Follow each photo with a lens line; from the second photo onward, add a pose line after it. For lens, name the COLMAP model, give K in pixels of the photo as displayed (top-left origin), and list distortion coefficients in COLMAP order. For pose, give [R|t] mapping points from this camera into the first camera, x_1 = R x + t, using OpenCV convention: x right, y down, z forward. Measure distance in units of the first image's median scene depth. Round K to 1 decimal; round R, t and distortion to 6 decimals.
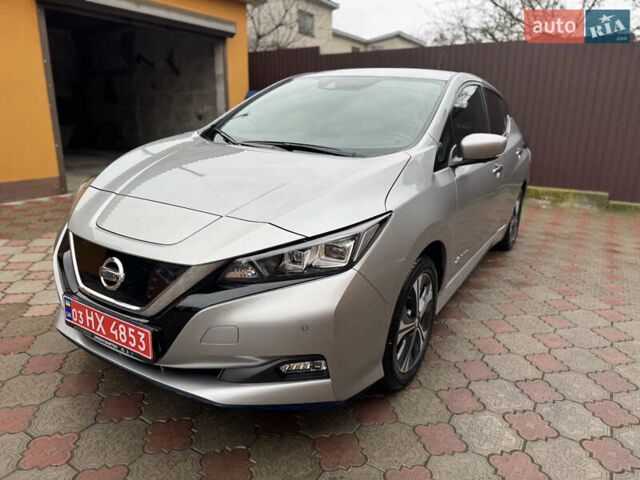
lens RADIAL K [[438.0, 0, 318.4], [0, 438.0, 239.4], [0, 0, 1]] dist [0.071456, -0.002003]
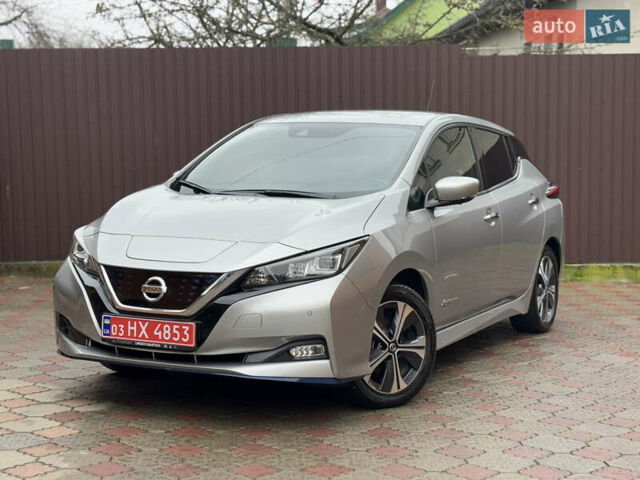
lens RADIAL K [[1058.1, 0, 320.4], [0, 1058.1, 239.6], [0, 0, 1]] dist [0.212868, 0.000000]
pose [[0.995165, -0.034908, 0.091809, -0.267845], [0.052380, 0.979322, -0.195408, 0.568366], [-0.083089, 0.199272, 0.976415, -2.078479]]
